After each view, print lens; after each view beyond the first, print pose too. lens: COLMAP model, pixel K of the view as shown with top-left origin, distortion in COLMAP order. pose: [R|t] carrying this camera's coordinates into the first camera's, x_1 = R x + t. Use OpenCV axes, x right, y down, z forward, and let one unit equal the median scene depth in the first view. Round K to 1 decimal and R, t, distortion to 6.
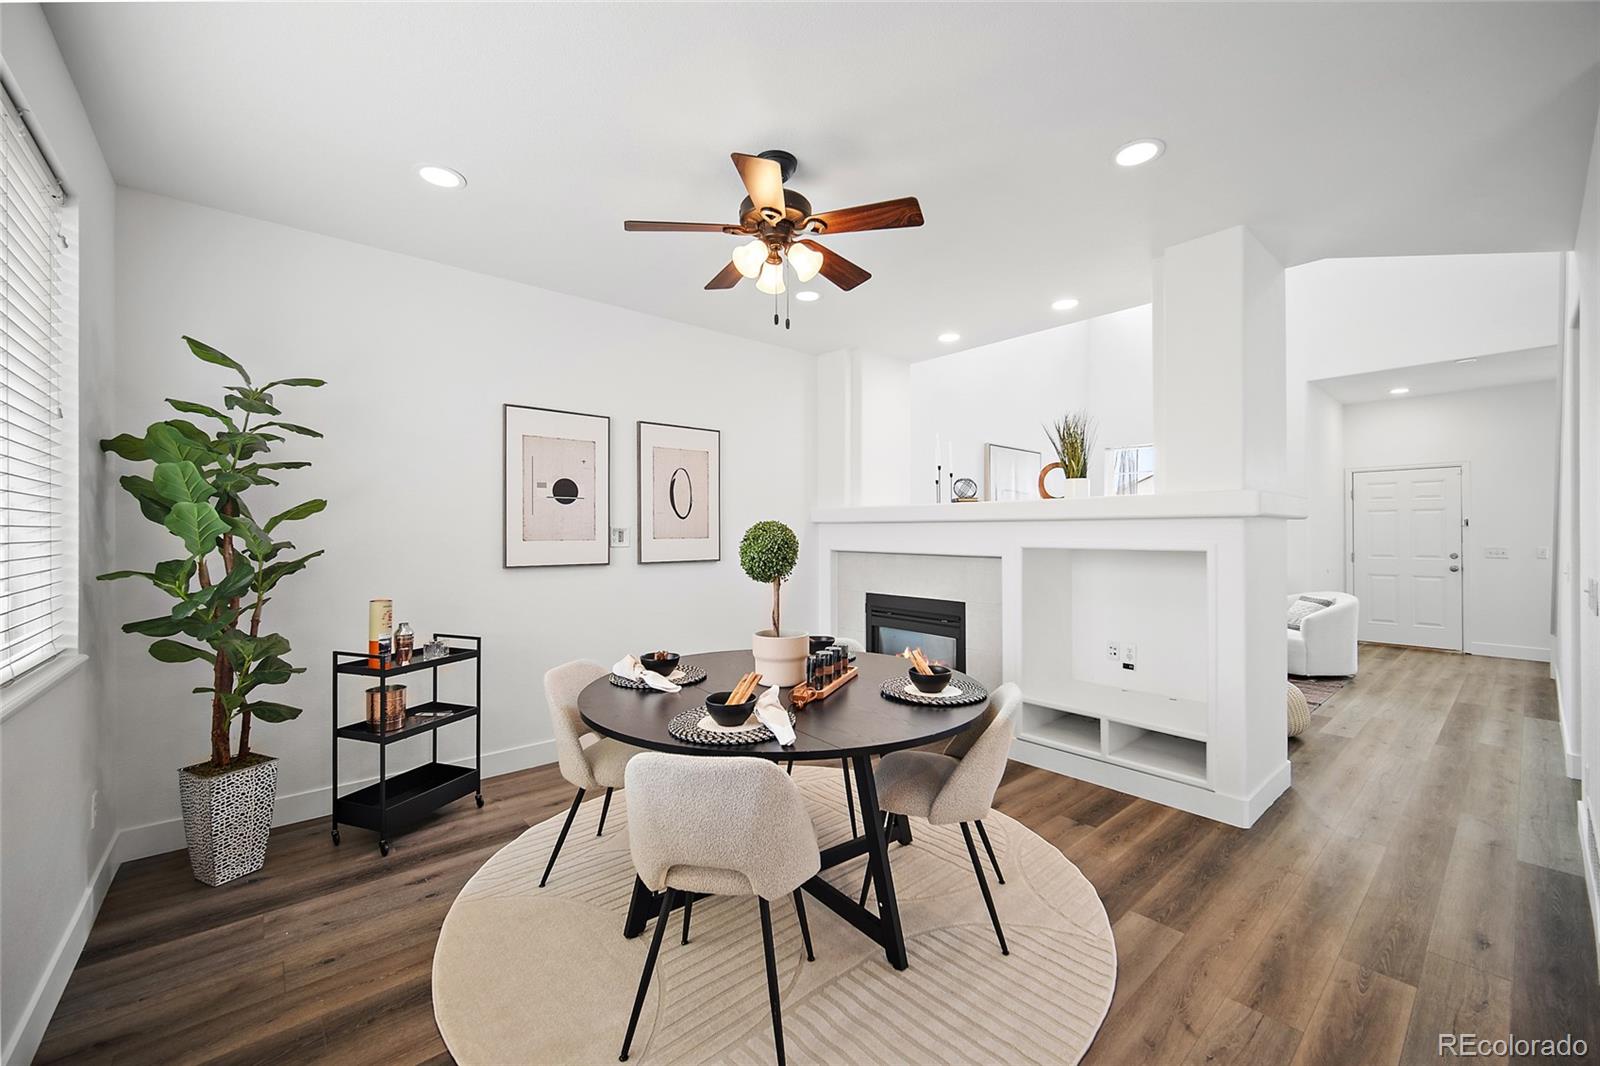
lens RADIAL K [[636.5, 0, 801.6], [0, 636.5, 529.9], [0, 0, 1]] dist [-0.002213, 0.001752]
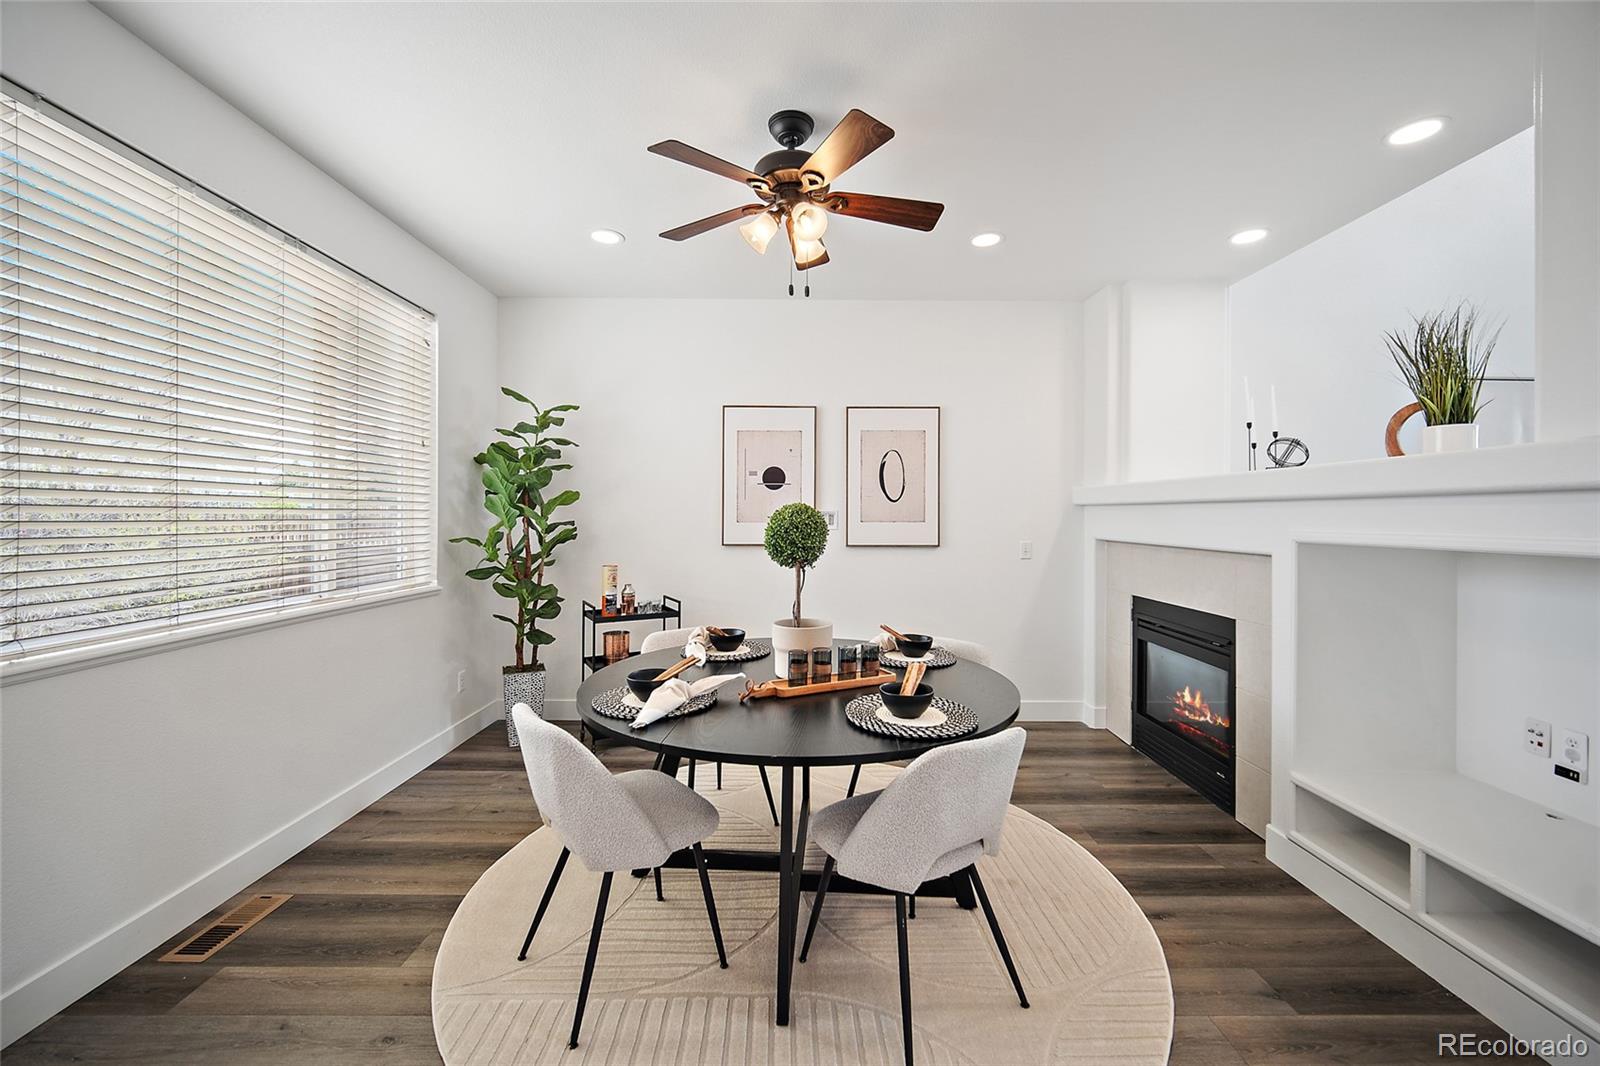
lens RADIAL K [[636.5, 0, 805.0], [0, 636.5, 515.5], [0, 0, 1]] dist [-0.002213, 0.001752]
pose [[0.761169, 0.004253, -0.648540, 0.506188], [-0.002381, 0.999990, 0.003763, -0.000185], [0.648549, -0.001320, 0.761171, 0.252510]]
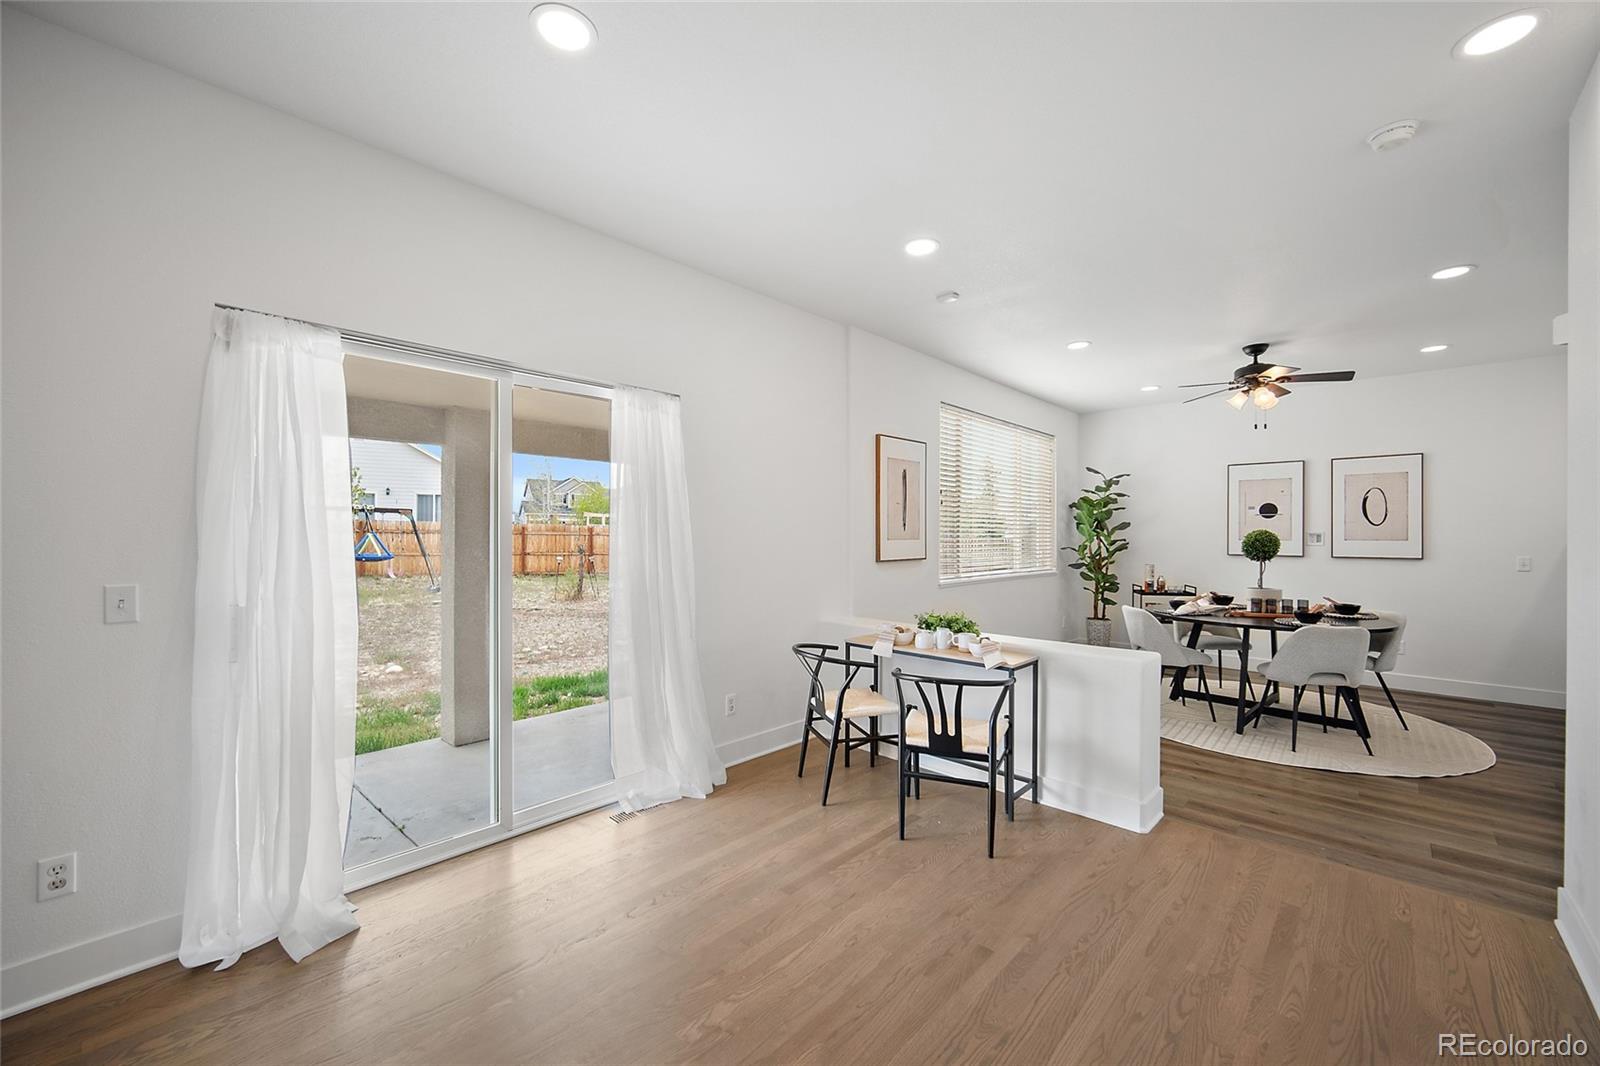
lens RADIAL K [[636.5, 0, 798.0], [0, 636.5, 534.4], [0, 0, 1]] dist [-0.002213, 0.001752]
pose [[0.103433, 0.002557, -0.994633, 1.506252], [0.001797, 0.999995, 0.002758, -0.007439], [0.994635, -0.002073, 0.103428, -0.513030]]
